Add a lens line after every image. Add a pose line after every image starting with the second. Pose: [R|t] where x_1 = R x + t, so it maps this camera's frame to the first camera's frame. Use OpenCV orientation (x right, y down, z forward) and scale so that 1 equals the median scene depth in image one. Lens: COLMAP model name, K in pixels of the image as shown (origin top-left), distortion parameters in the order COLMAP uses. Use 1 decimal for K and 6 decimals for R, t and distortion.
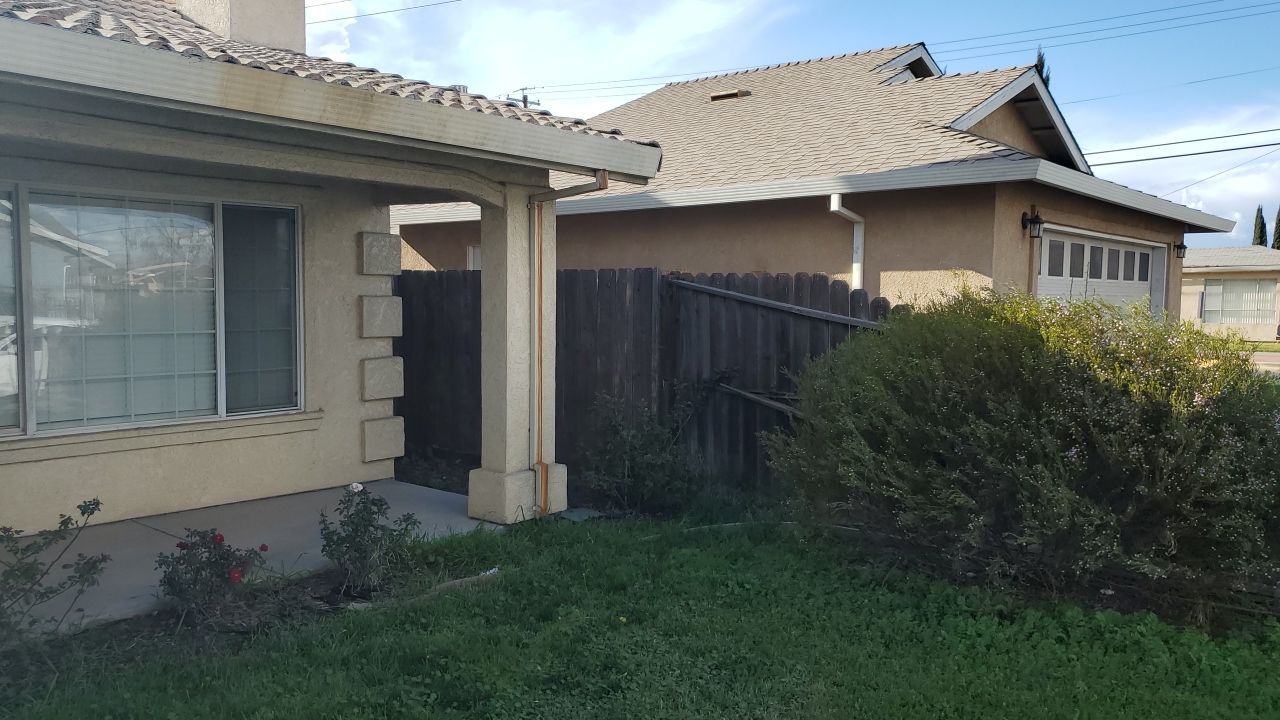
lens RADIAL K [[978.0, 0, 640.0], [0, 978.0, 360.0], [0, 0, 1]] dist [0.000868, -0.001108]
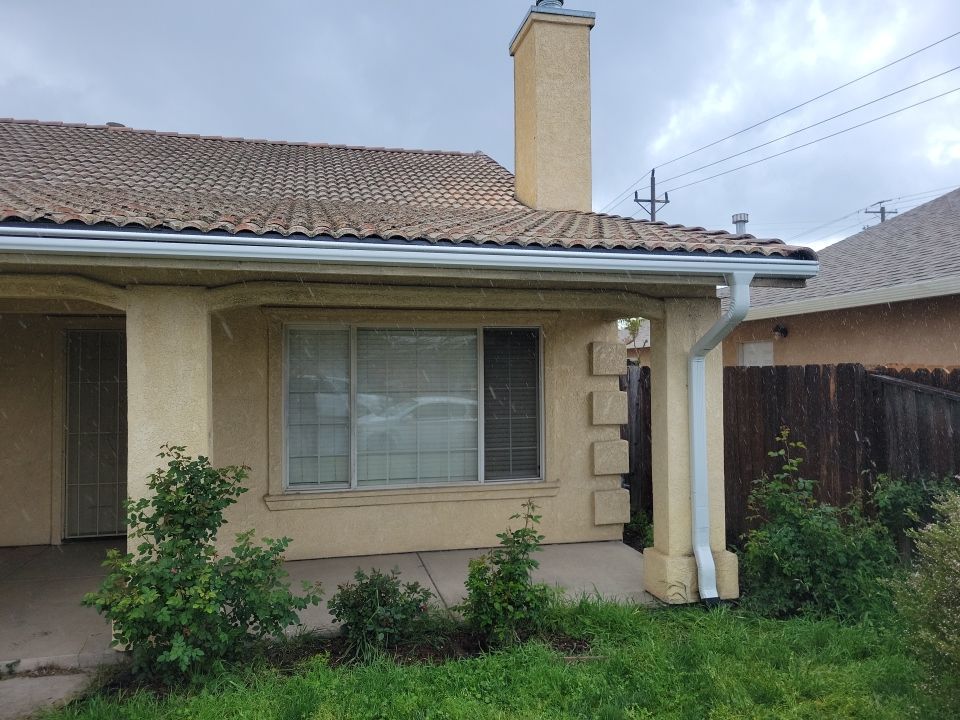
lens RADIAL K [[711.4, 0, 480.0], [0, 711.4, 360.0], [0, 0, 1]] dist [0.044227, -0.006999]
pose [[0.795694, -0.029823, -0.604964, 0.168796], [-0.023148, 0.996560, -0.079573, -0.031255], [0.605256, 0.077319, 0.792267, 0.182069]]
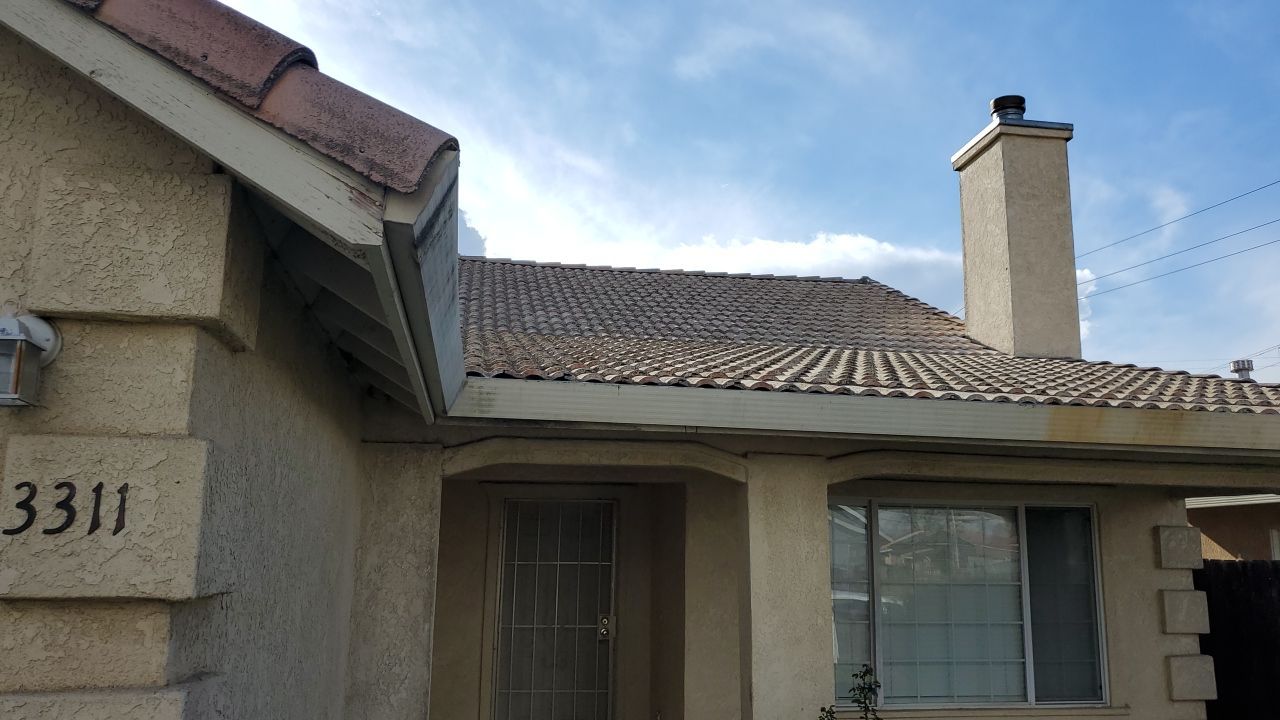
lens RADIAL K [[982.5, 0, 668.6], [0, 982.5, 391.9], [0, 0, 1]] dist [0.026305, 0.004438]
pose [[0.763001, -0.113927, -0.636278, -0.002421], [-0.044622, 0.972714, -0.227676, -0.010118], [0.644855, 0.202109, 0.737098, -0.115939]]
